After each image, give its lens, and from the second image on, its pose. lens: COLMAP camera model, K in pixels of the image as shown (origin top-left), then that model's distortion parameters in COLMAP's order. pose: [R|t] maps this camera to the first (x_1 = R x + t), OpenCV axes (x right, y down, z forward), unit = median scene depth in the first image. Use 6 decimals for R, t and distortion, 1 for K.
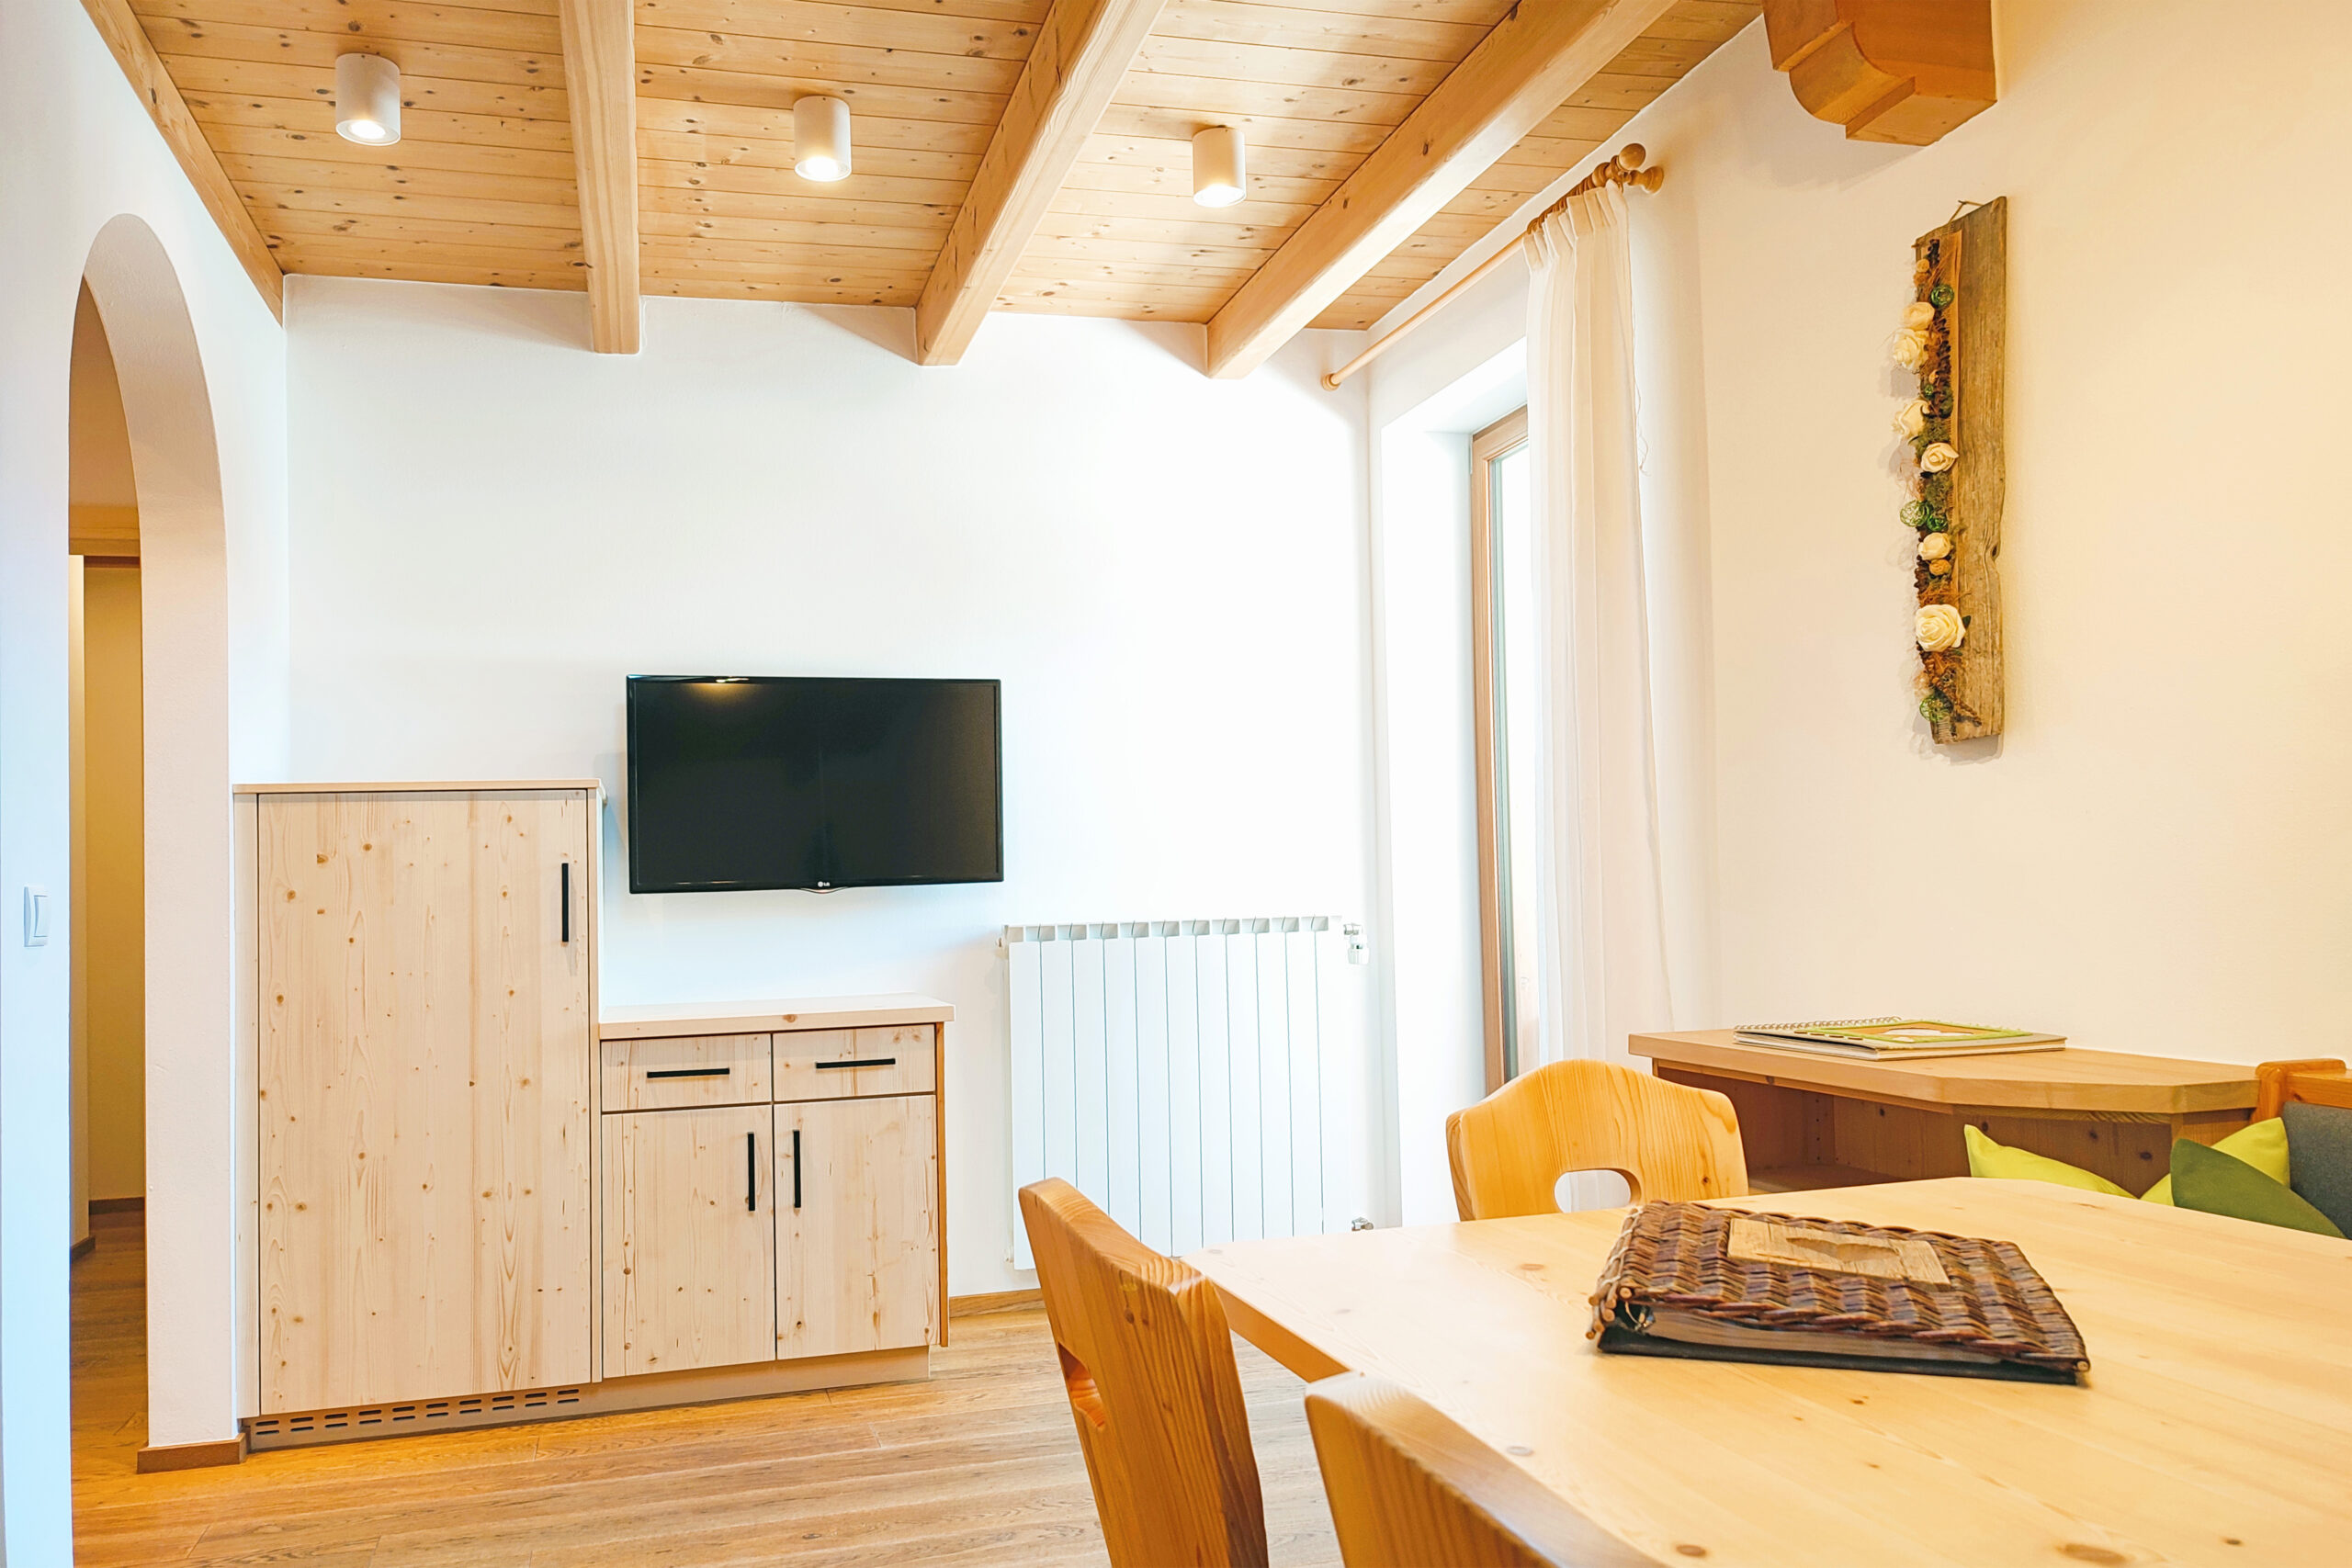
lens RADIAL K [[1717.0, 0, 1128.8], [0, 1717.0, 829.6], [0, 0, 1]] dist [-0.001554, 0.002246]
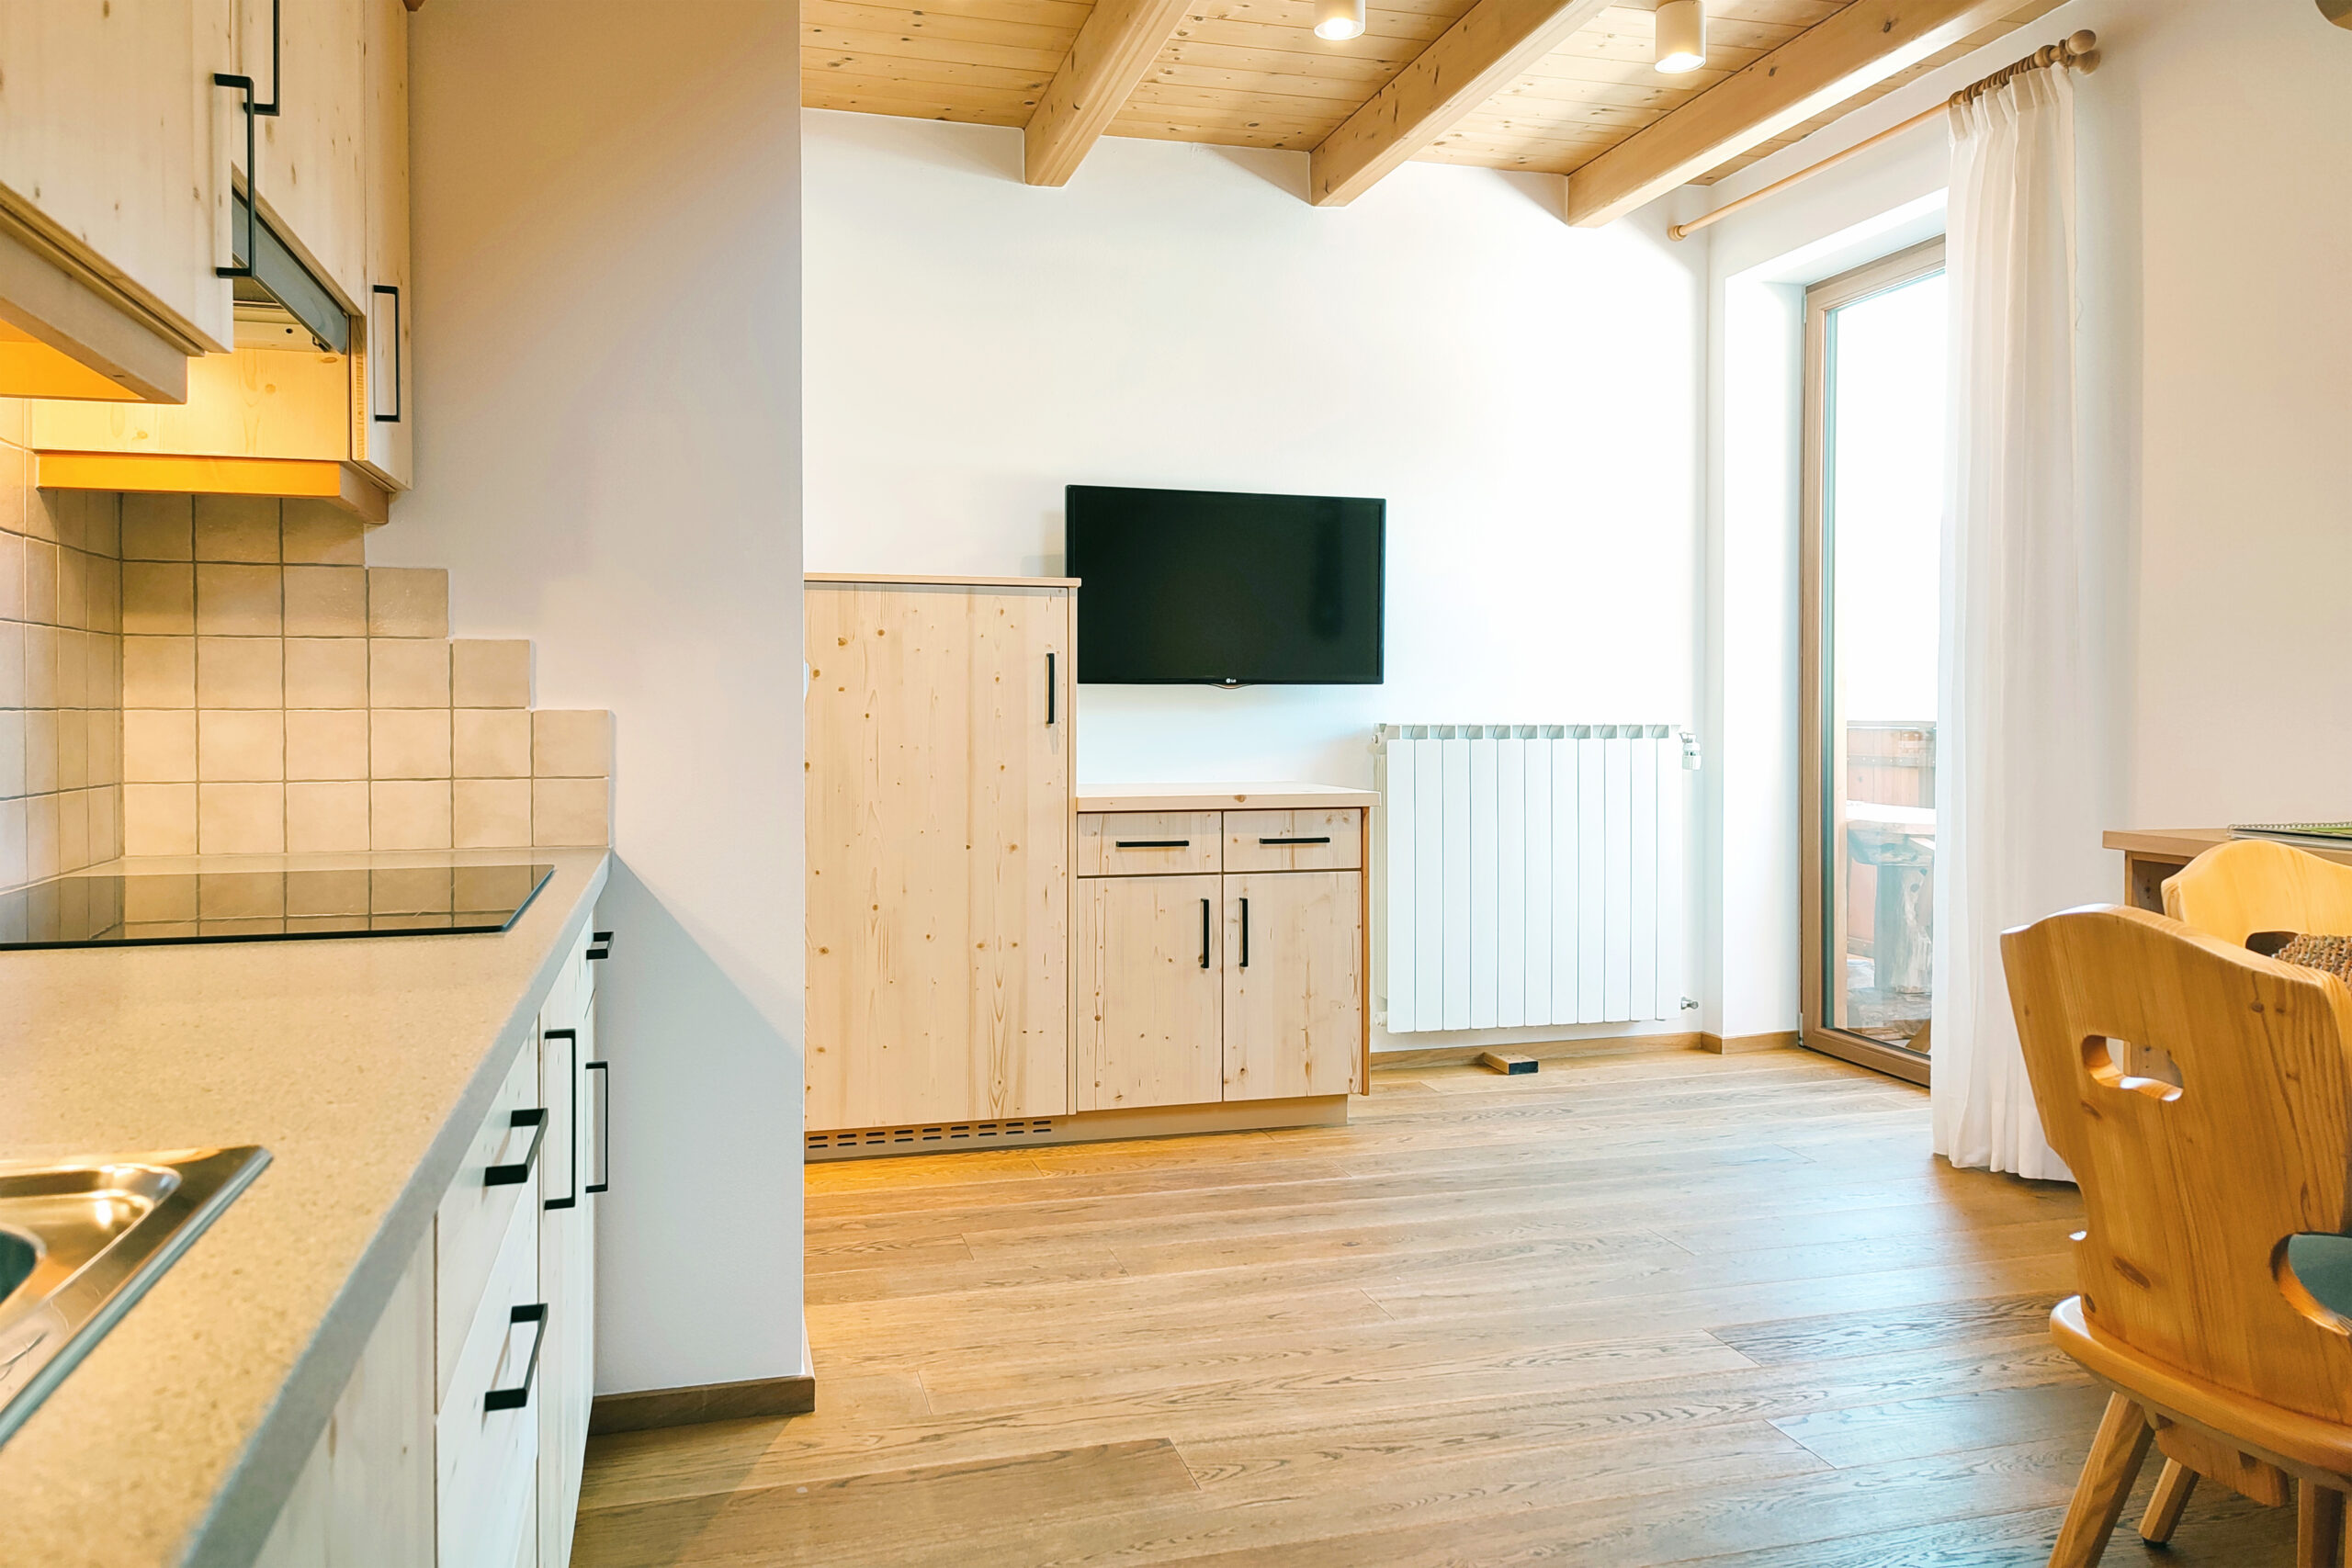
lens RADIAL K [[1652.1, 0, 1168.1], [0, 1652.1, 711.5], [0, 0, 1]] dist [0.009809, -0.002866]
pose [[0.999456, 0.032992, -0.000032, -0.246812], [-0.032964, 0.998650, 0.040134, 0.011860], [0.001356, -0.040111, 0.999194, -0.070534]]
